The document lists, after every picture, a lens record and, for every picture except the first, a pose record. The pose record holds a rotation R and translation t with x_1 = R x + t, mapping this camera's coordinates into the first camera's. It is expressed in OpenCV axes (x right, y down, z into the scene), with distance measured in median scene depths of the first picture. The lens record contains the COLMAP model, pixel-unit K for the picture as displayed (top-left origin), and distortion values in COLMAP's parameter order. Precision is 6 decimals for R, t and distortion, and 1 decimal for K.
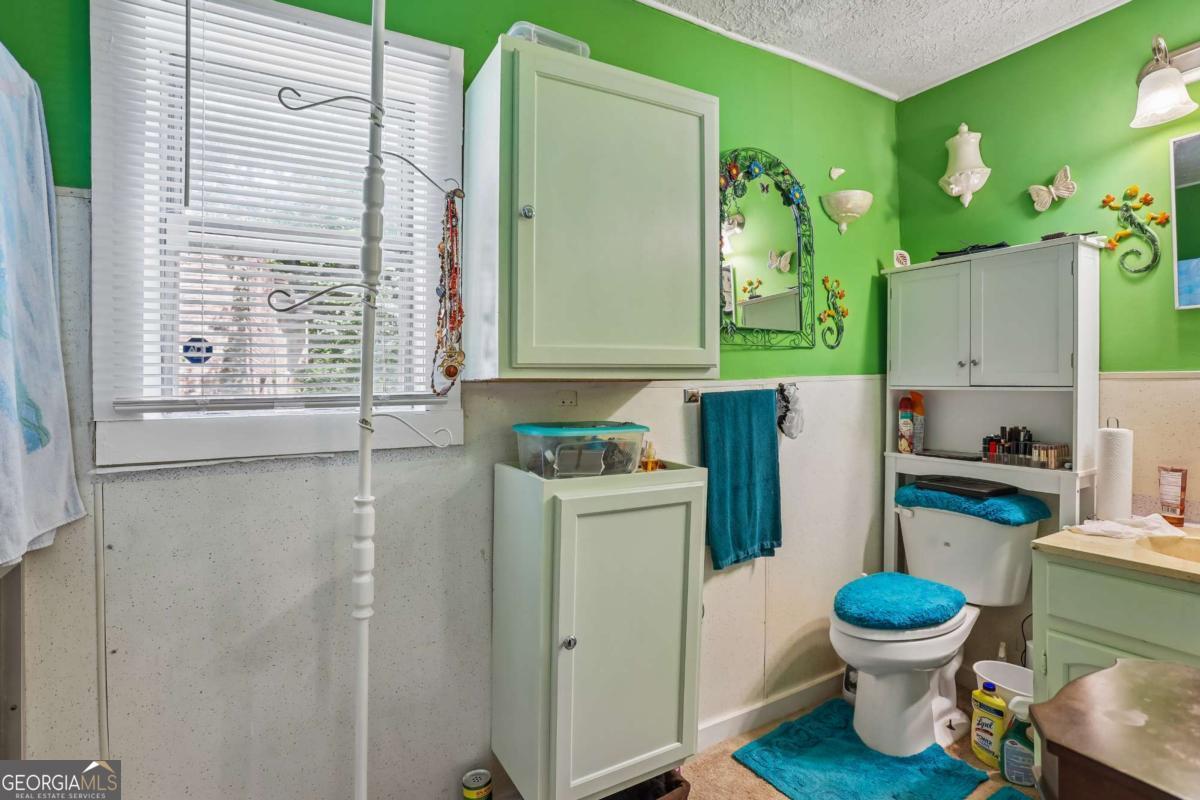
lens RADIAL K [[547.1, 0, 600.0], [0, 547.1, 400.0], [0, 0, 1]] dist [-0.043944, 0.000995]
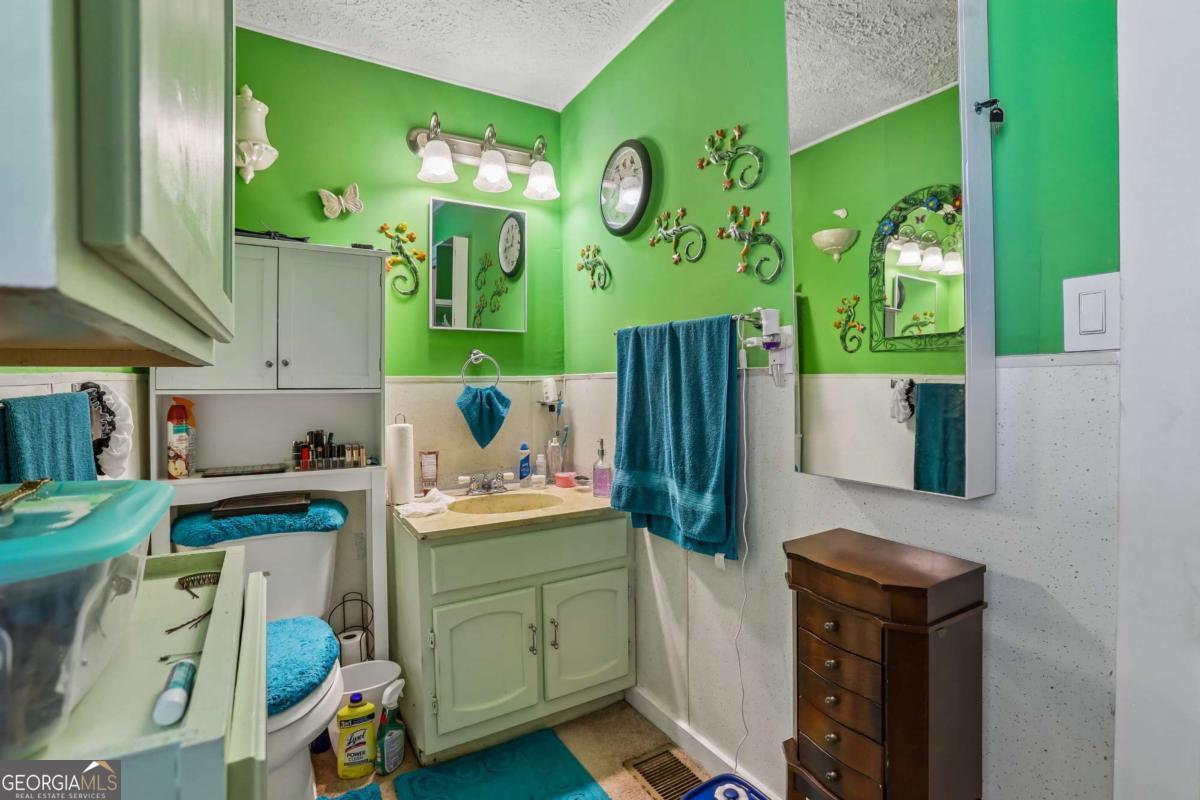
lens RADIAL K [[547.1, 0, 600.0], [0, 547.1, 400.0], [0, 0, 1]] dist [-0.043944, 0.000995]
pose [[0.008324, -0.023225, 0.999696, -0.215164], [0.029658, 0.999296, 0.022968, -0.013343], [-0.999525, 0.029458, 0.009007, 0.491296]]
